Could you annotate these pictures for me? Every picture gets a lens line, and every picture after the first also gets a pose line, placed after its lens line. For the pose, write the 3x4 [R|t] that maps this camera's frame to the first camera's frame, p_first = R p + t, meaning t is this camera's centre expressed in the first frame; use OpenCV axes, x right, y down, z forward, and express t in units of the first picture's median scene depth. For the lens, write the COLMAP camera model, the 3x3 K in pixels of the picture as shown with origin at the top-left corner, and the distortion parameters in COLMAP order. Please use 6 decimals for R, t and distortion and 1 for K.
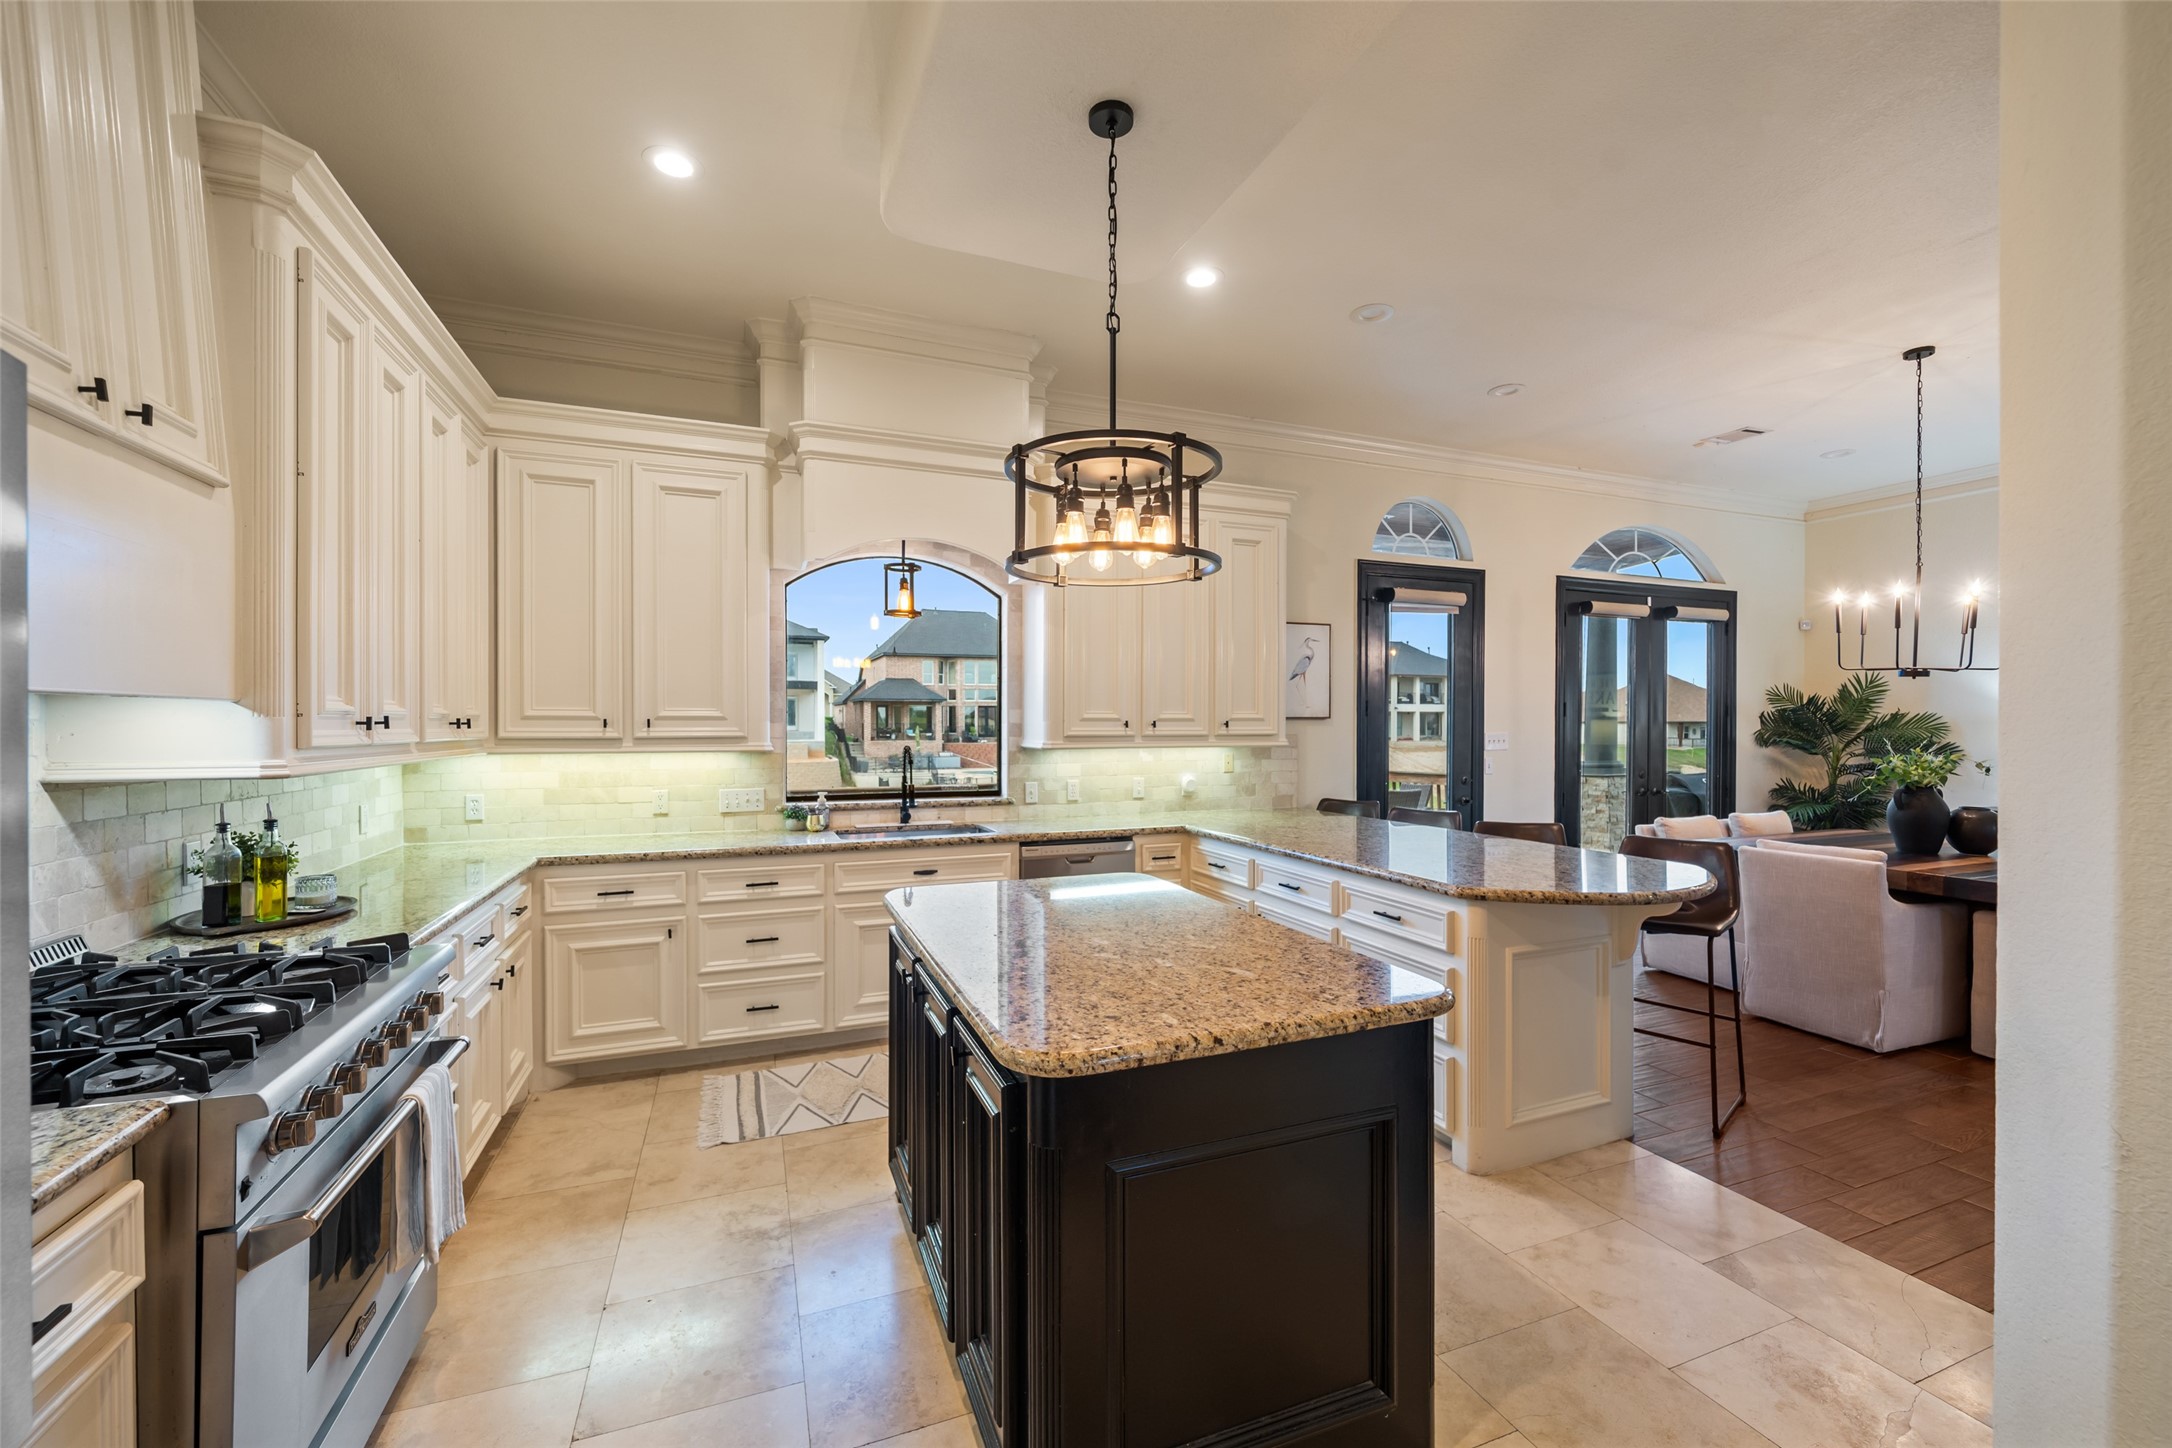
lens RADIAL K [[867.3, 0, 1097.7], [0, 867.3, 728.4], [0, 0, 1]] dist [0.009574, -0.003845]
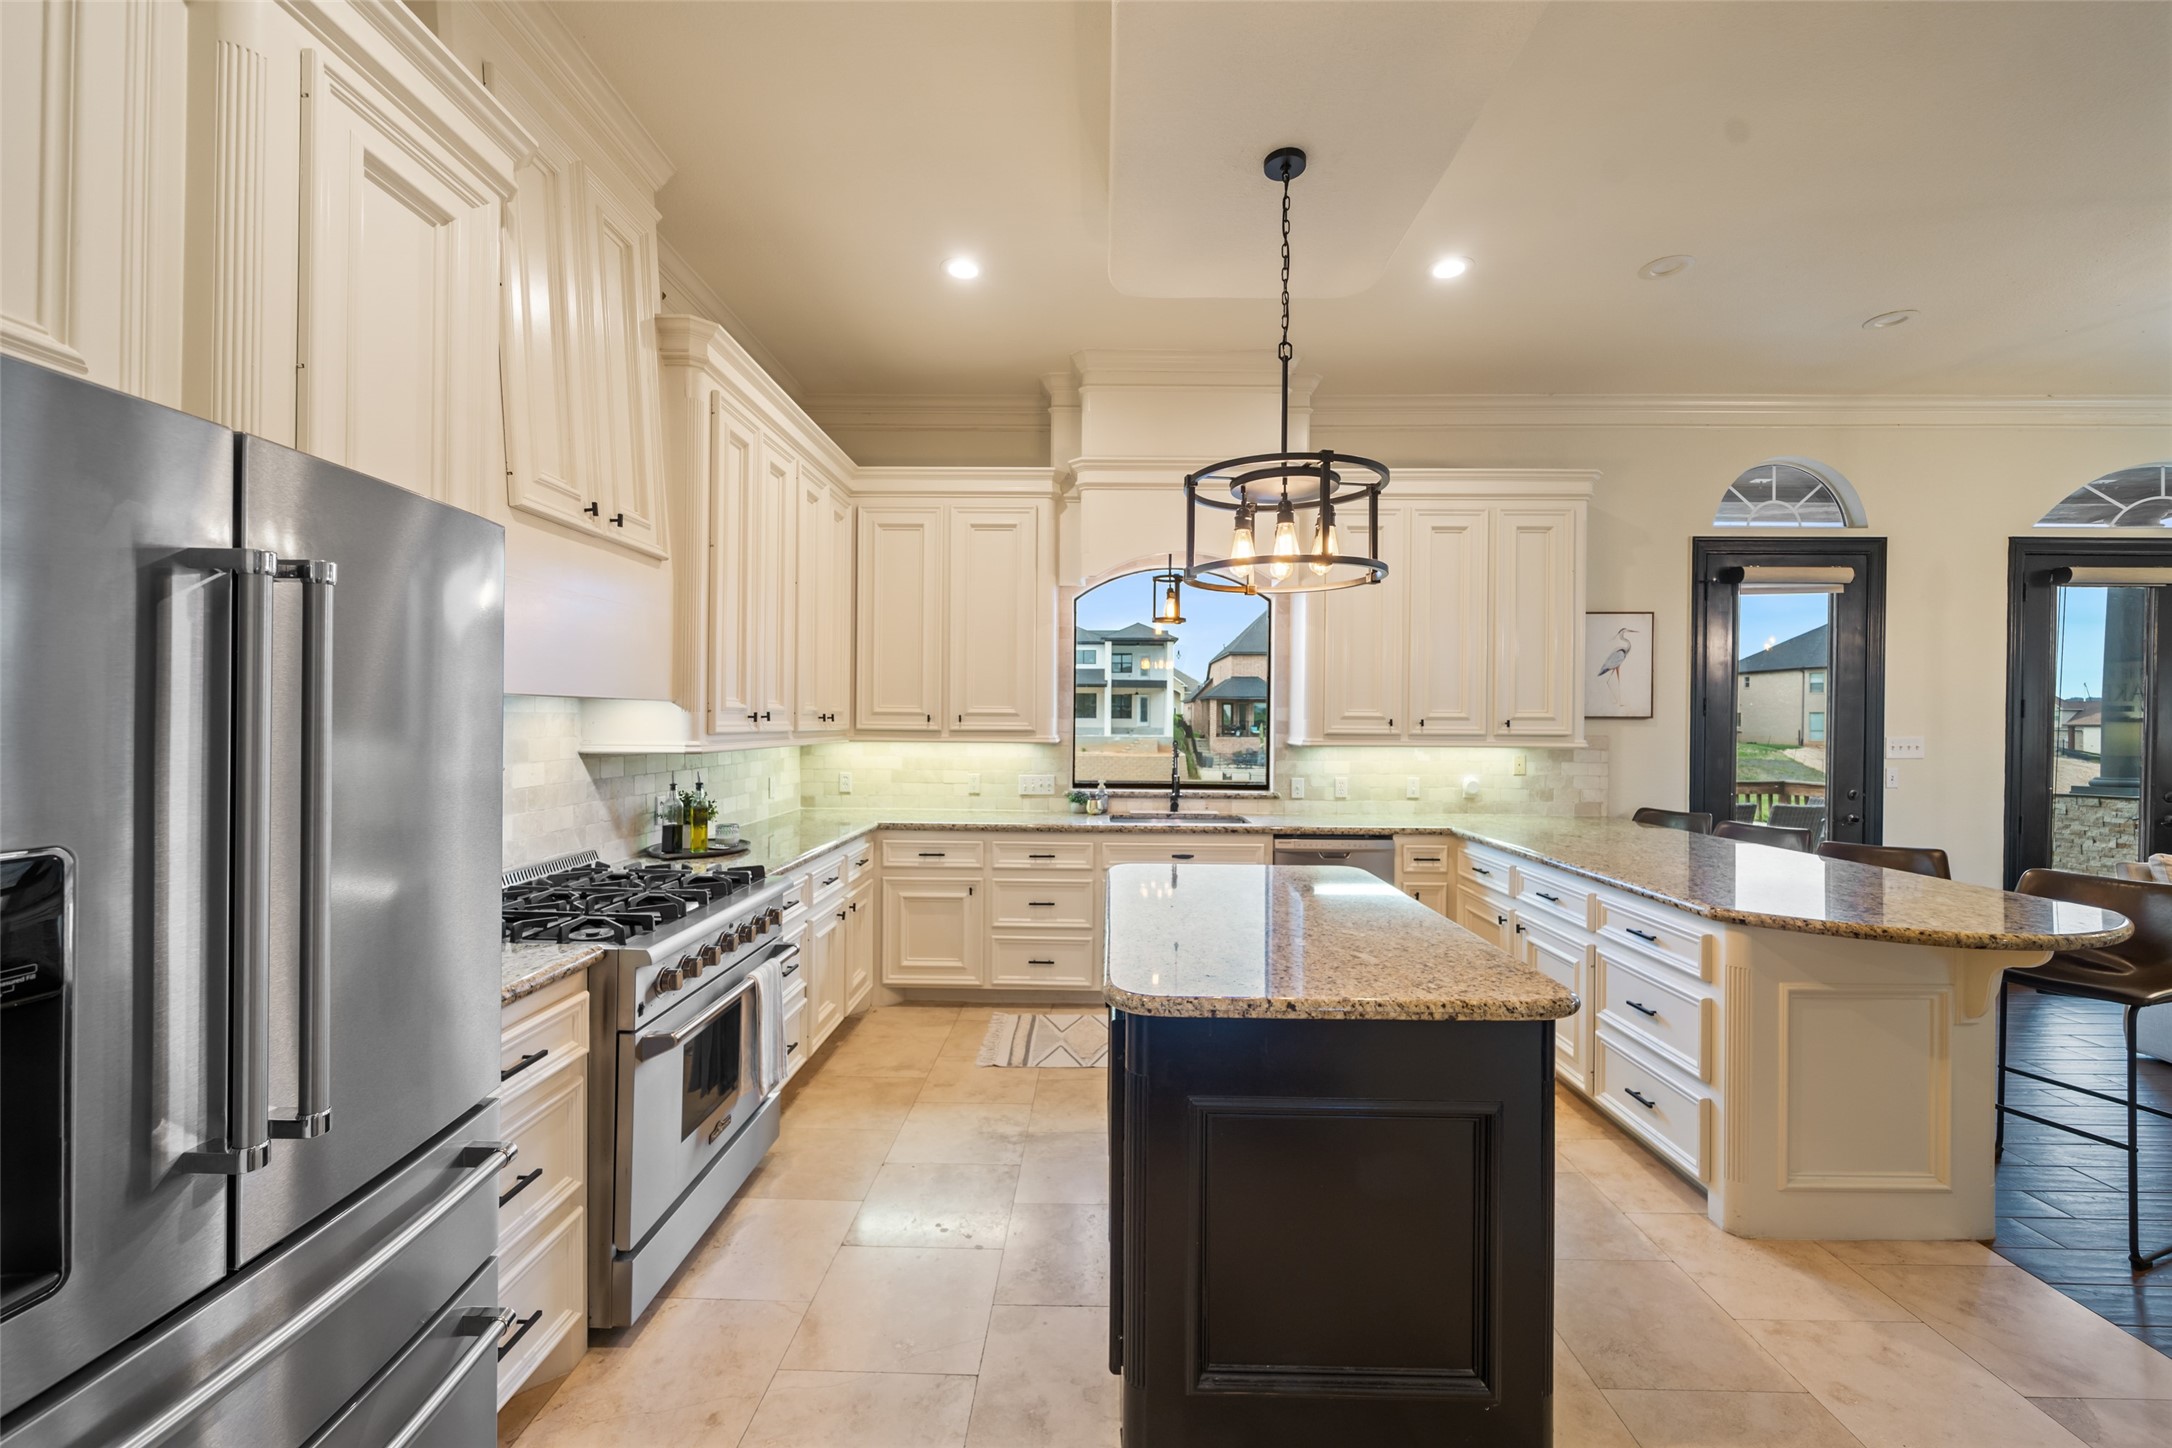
lens RADIAL K [[867.3, 0, 1104.4], [0, 867.3, 720.3], [0, 0, 1]] dist [0.009574, -0.003845]
pose [[0.924619, 0.007413, -0.380822, 0.102977], [-0.009835, 0.999942, -0.004415, 0.000091], [0.380767, 0.007828, 0.924638, -0.038083]]
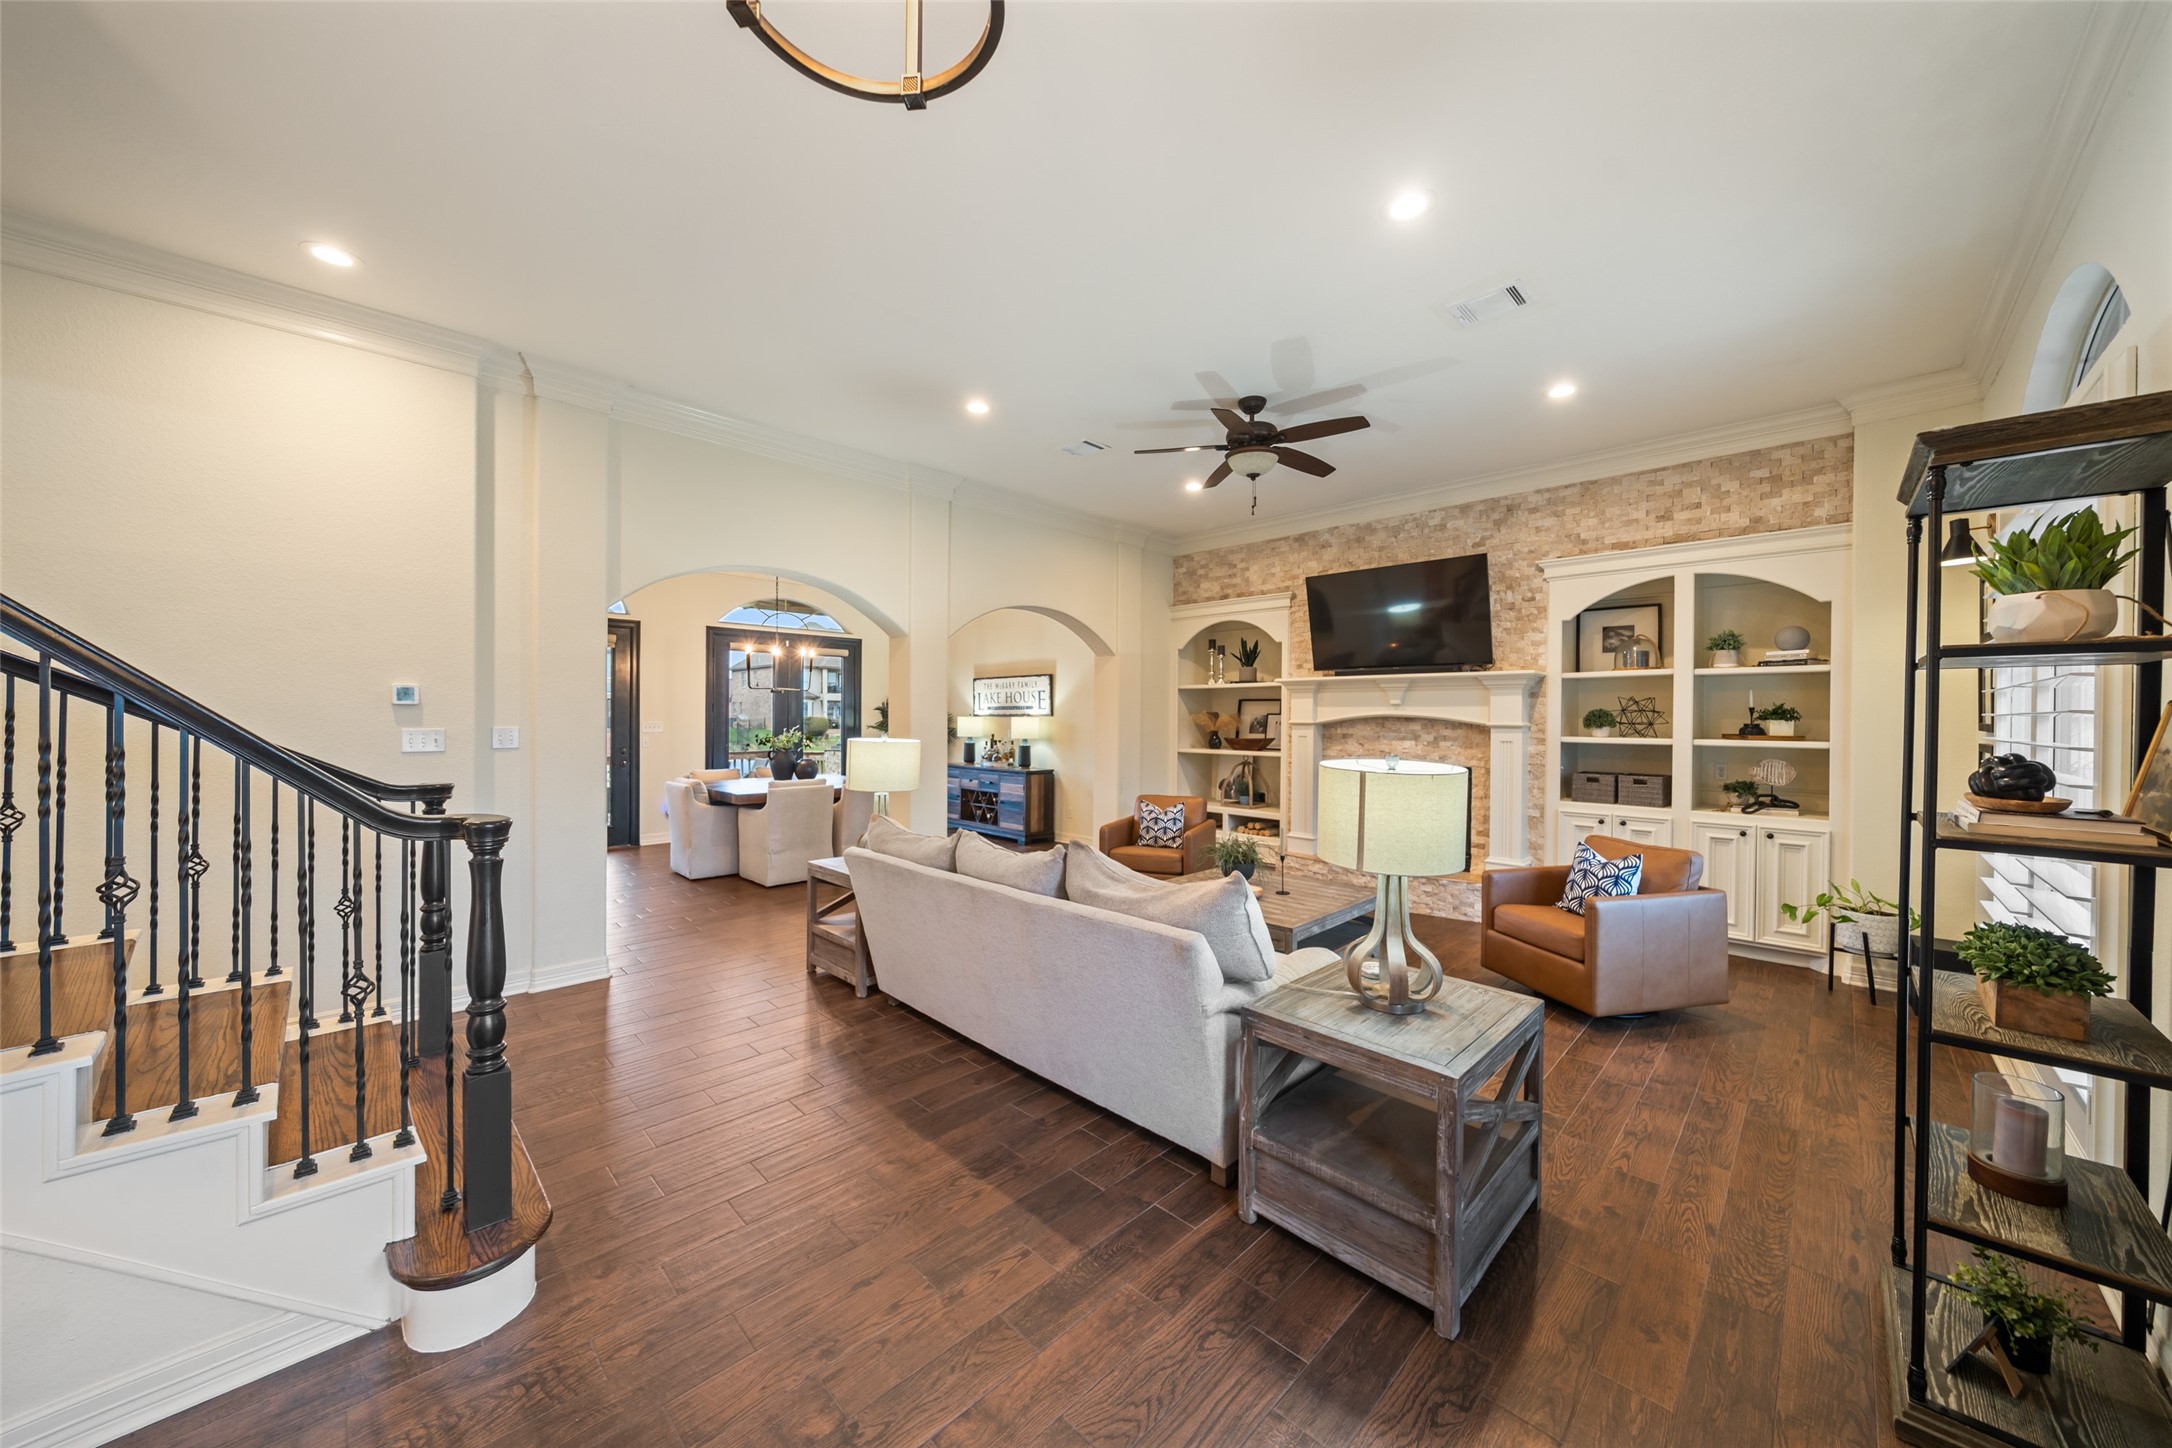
lens RADIAL K [[753.3, 0, 1087.5], [0, 753.3, 721.0], [0, 0, 1]] dist [-0.007074, 0.000653]
pose [[0.923249, 0.003725, 0.384183, 0.849116], [-0.003920, 0.999992, -0.000277, 0.001631], [-0.384181, -0.001250, 0.923257, -0.764085]]
